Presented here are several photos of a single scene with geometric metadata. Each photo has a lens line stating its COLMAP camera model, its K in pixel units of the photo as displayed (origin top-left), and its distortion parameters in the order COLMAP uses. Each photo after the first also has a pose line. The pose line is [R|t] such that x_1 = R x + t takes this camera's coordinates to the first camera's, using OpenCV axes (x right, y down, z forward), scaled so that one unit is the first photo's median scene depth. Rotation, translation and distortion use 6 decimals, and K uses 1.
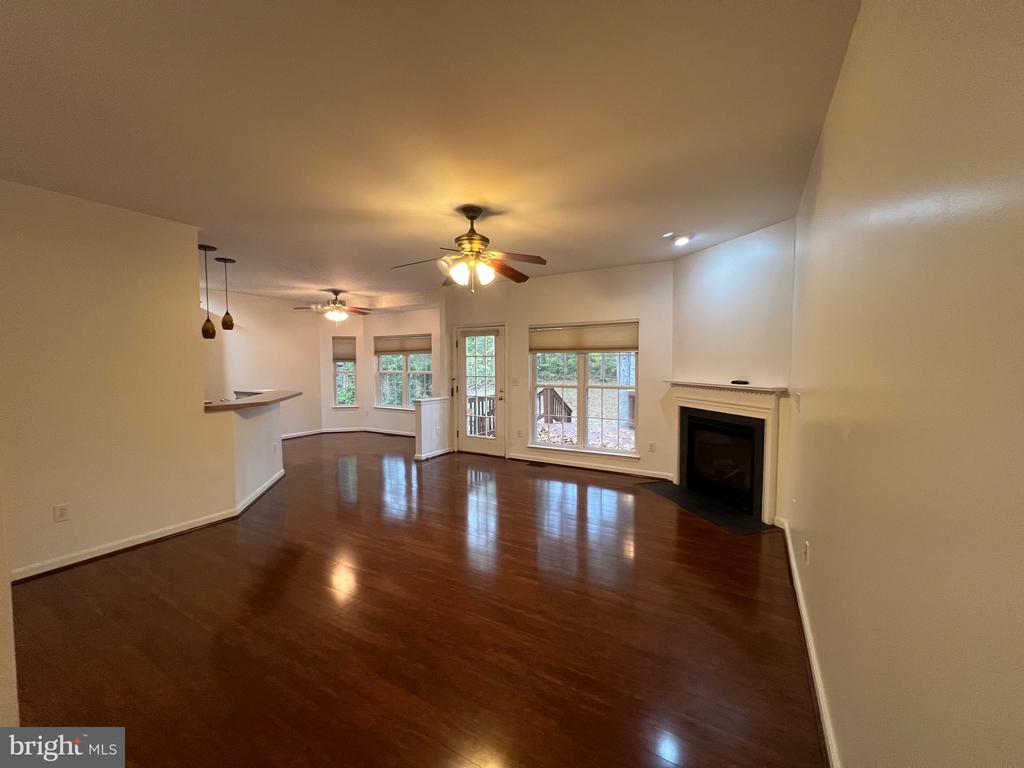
lens RADIAL K [[408.9, 0, 512.0], [0, 408.9, 384.0], [0, 0, 1]] dist [-0.000048, 0.000130]
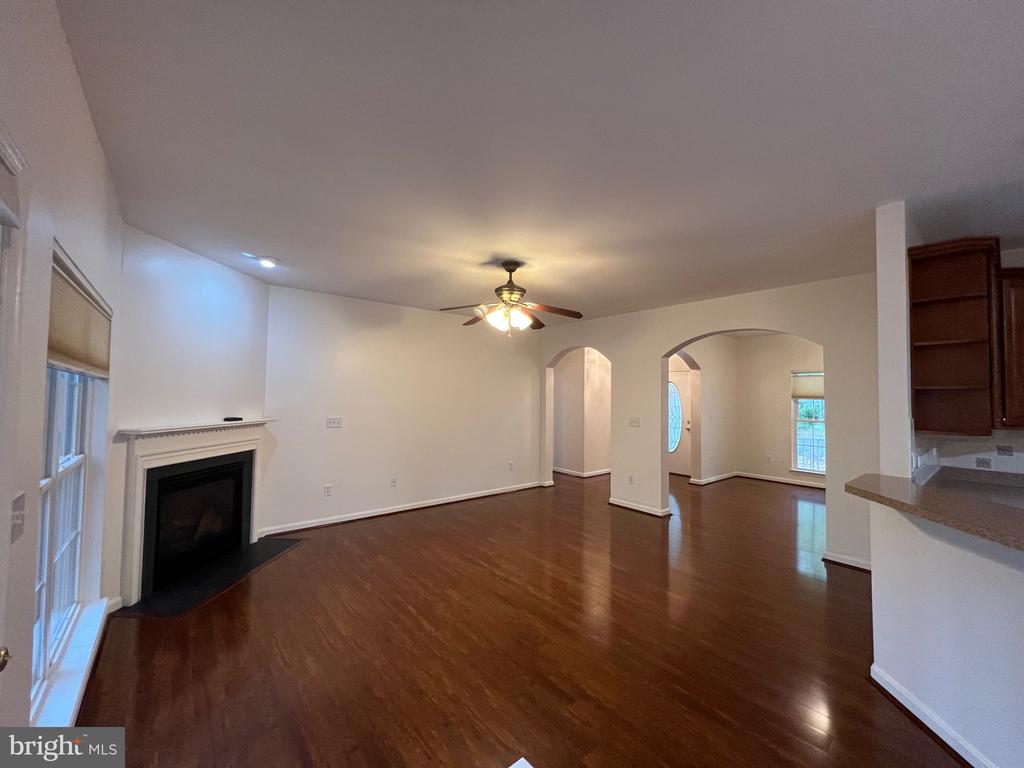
lens RADIAL K [[408.9, 0, 512.0], [0, 408.9, 384.0], [0, 0, 1]] dist [-0.000048, 0.000130]
pose [[-0.938682, -0.000090, 0.344785, -0.300019], [0.005027, 0.999890, 0.013947, -0.074251], [-0.344748, 0.014825, -0.938578, 1.278584]]
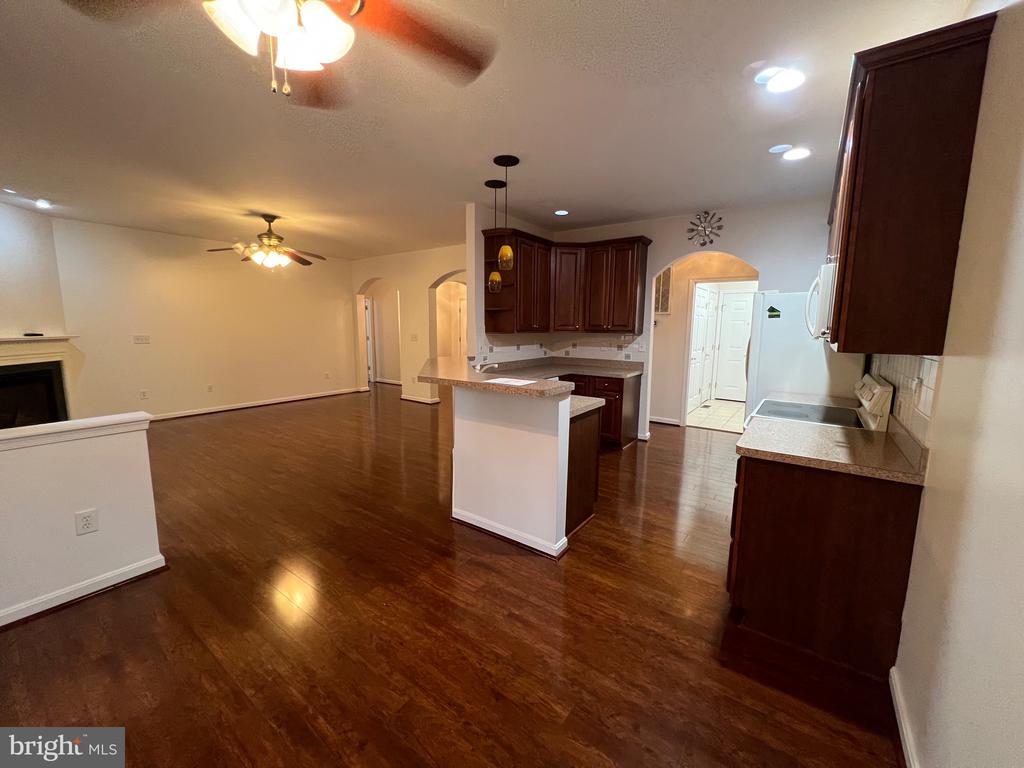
lens RADIAL K [[408.9, 0, 512.0], [0, 408.9, 384.0], [0, 0, 1]] dist [-0.000048, 0.000130]
pose [[-0.995056, -0.021649, 0.096928, -0.712329], [-0.002842, 0.981760, 0.190103, -0.070474], [-0.099275, 0.188887, -0.976968, 1.556981]]
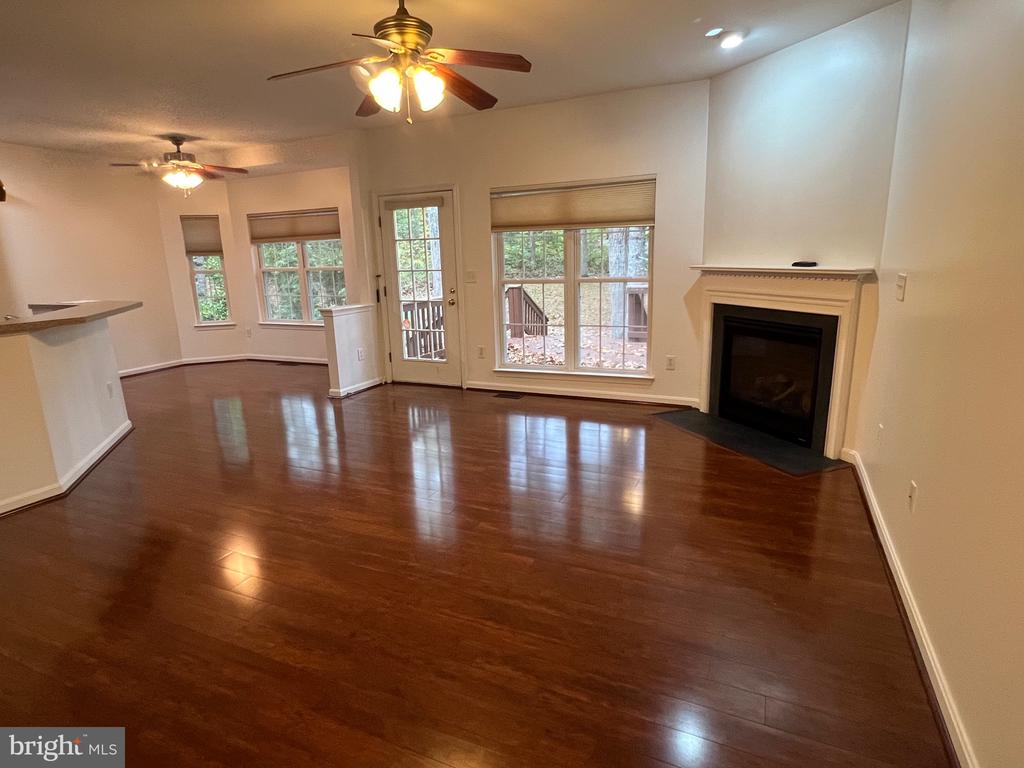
lens RADIAL K [[564.8, 0, 510.3], [0, 564.8, 386.5], [0, 0, 1]] dist [-0.000634, -0.000545]
pose [[0.994902, -0.046934, 0.089256, -0.025533], [0.030559, 0.983794, 0.176681, 0.012147], [-0.096102, -0.173053, 0.980213, 0.057818]]
